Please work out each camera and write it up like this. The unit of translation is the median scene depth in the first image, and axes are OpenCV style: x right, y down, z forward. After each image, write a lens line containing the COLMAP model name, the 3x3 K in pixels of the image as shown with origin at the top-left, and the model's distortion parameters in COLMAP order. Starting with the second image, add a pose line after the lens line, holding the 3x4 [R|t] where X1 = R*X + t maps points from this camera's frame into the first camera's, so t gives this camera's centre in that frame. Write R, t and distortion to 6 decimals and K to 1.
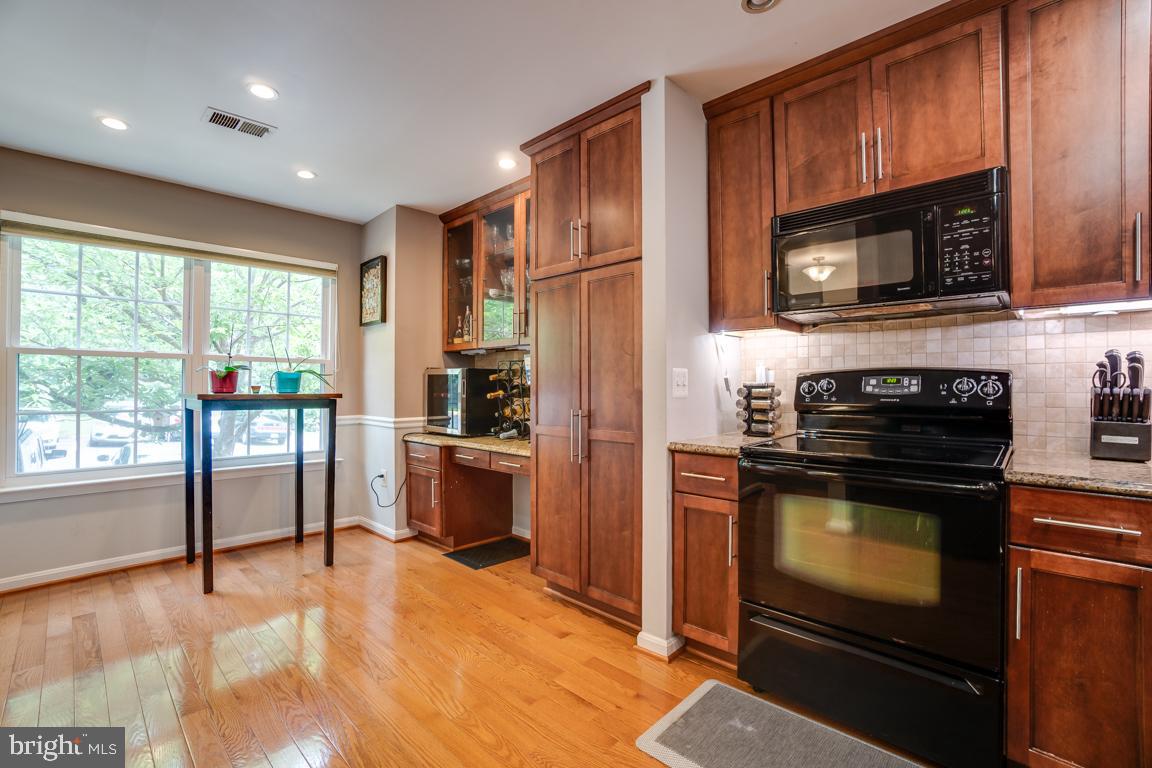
lens RADIAL K [[507.8, 0, 572.6], [0, 507.8, 384.6], [0, 0, 1]] dist [-0.059288, 0.020728]
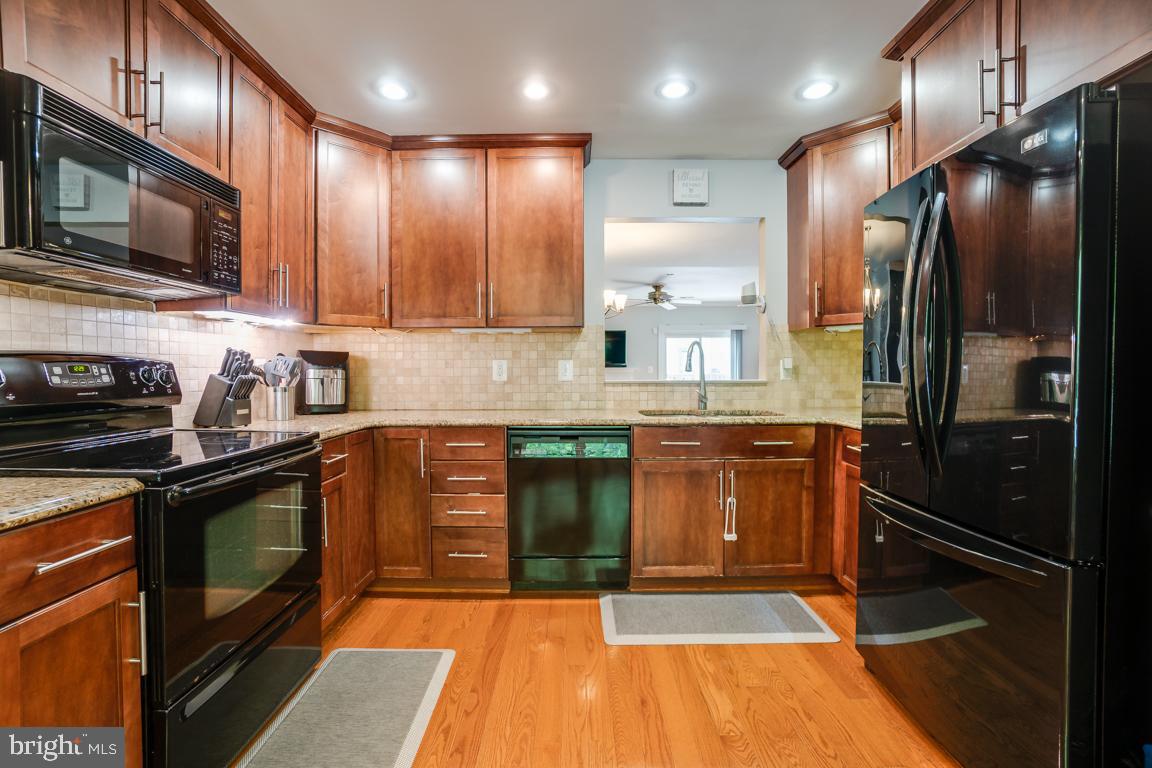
lens RADIAL K [[507.8, 0, 570.5], [0, 507.8, 381.0], [0, 0, 1]] dist [-0.059288, 0.020728]
pose [[-0.692143, -0.012267, 0.721656, -0.438554], [0.005188, 0.999745, 0.021971, -0.002029], [-0.721741, 0.018951, -0.691903, 0.982605]]
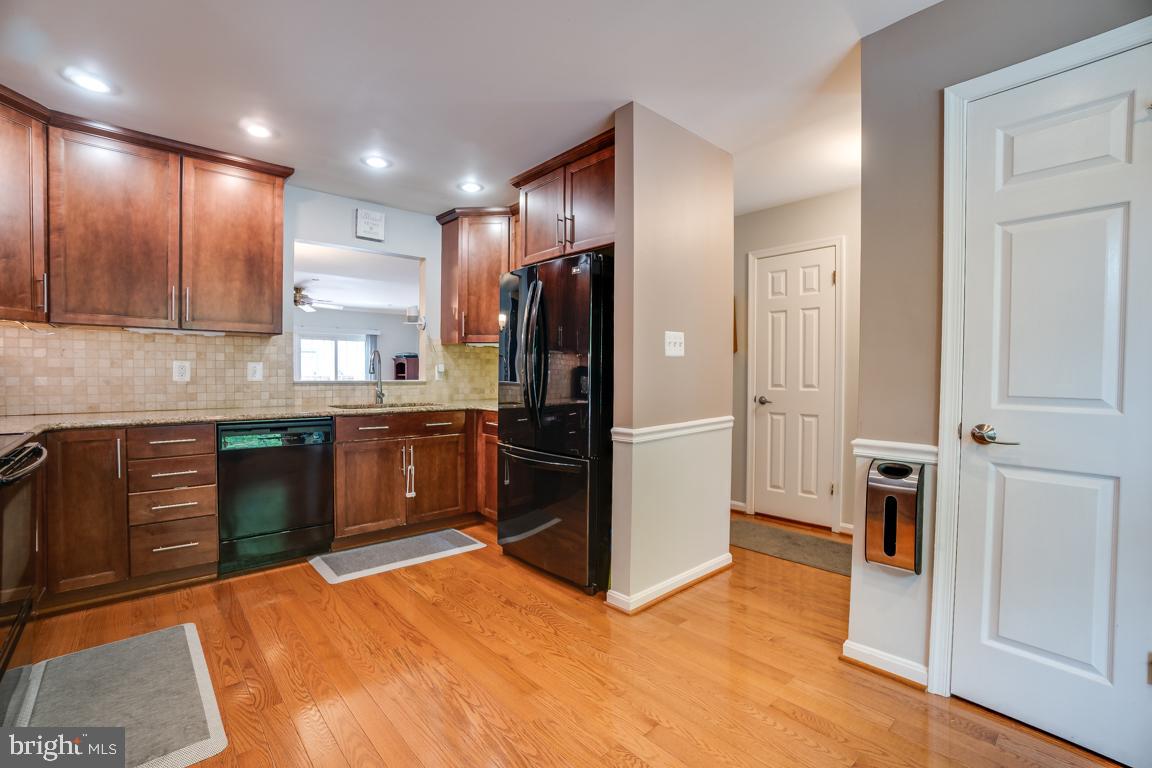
lens RADIAL K [[507.8, 0, 570.4], [0, 507.8, 382.1], [0, 0, 1]] dist [-0.059288, 0.020728]
pose [[-0.997142, -0.008405, 0.075087, -0.484414], [-0.006940, 0.999781, 0.019750, -0.005374], [-0.075237, 0.019173, -0.996981, 1.502725]]
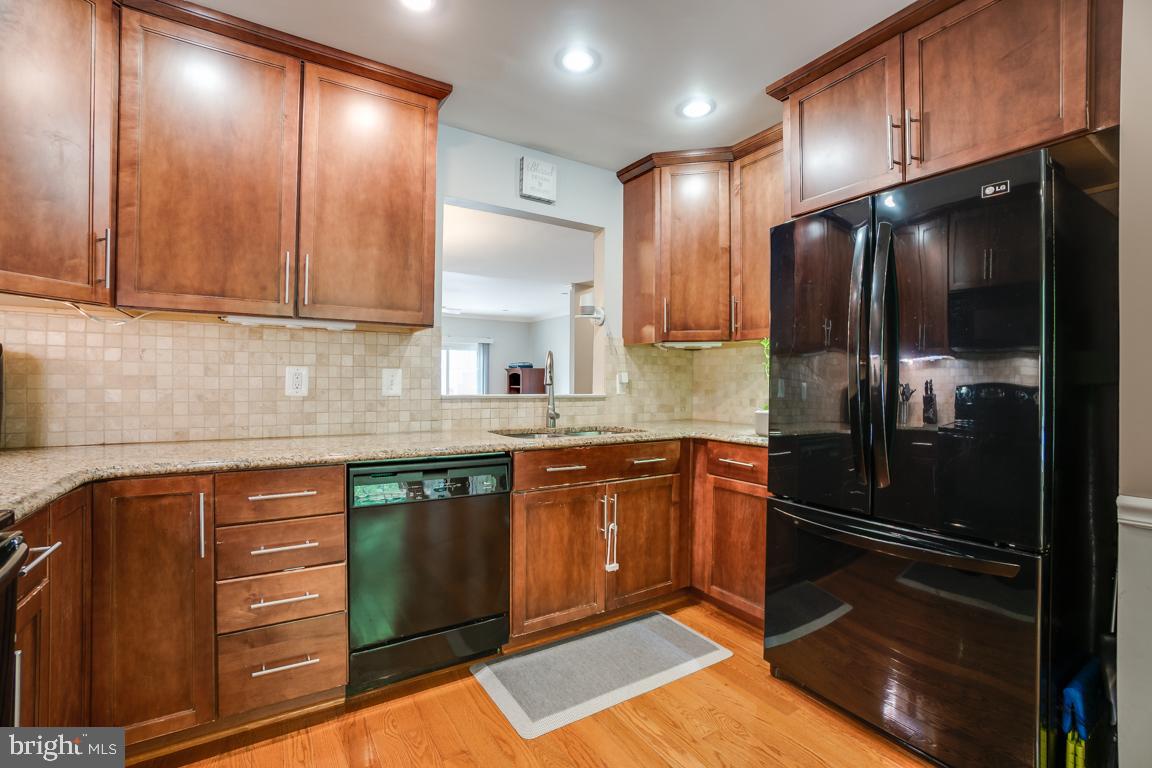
lens RADIAL K [[507.8, 0, 570.5], [0, 507.8, 382.1], [0, 0, 1]] dist [-0.059288, 0.020728]
pose [[-0.971499, -0.005407, 0.236980, 0.008546], [-0.006211, 0.999977, -0.002645, 0.000152], [-0.236961, -0.004042, -0.971511, 0.970659]]
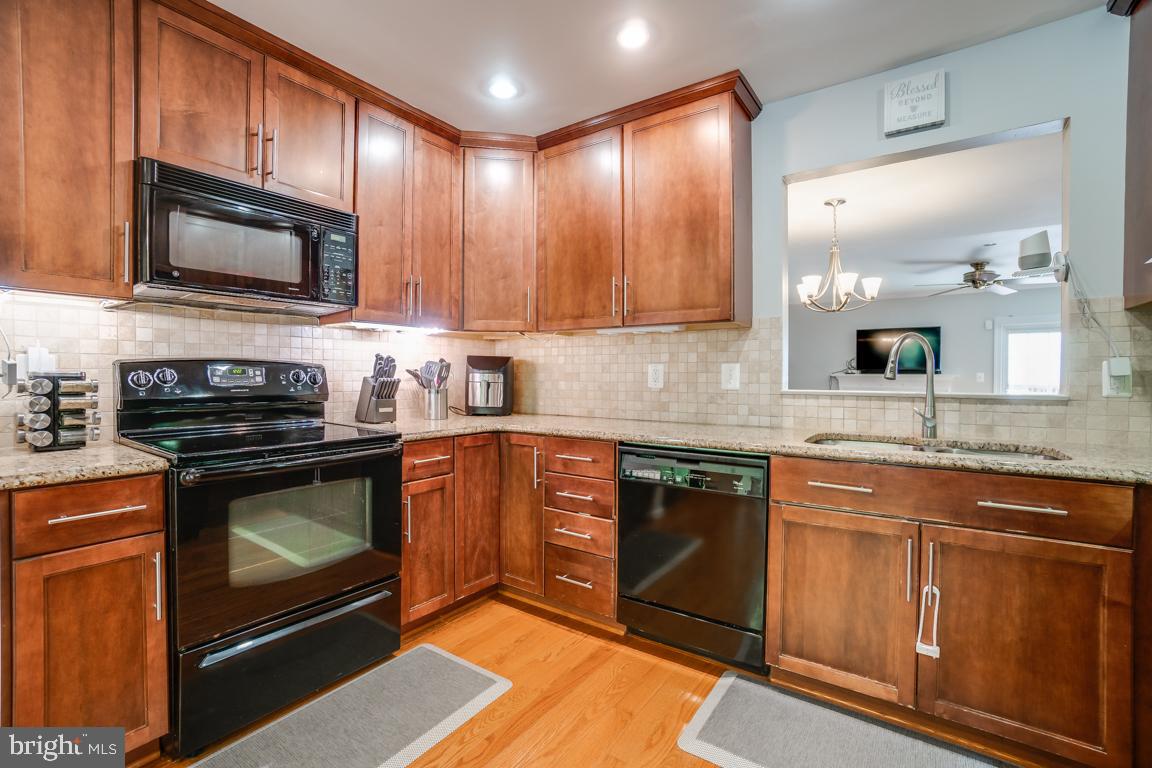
lens RADIAL K [[507.8, 0, 570.6], [0, 507.8, 382.4], [0, 0, 1]] dist [-0.059288, 0.020728]
pose [[-0.154937, -0.012387, 0.987847, -0.466049], [-0.002732, 0.999923, 0.012110, 0.000371], [-0.987921, -0.000823, -0.154959, 0.490503]]
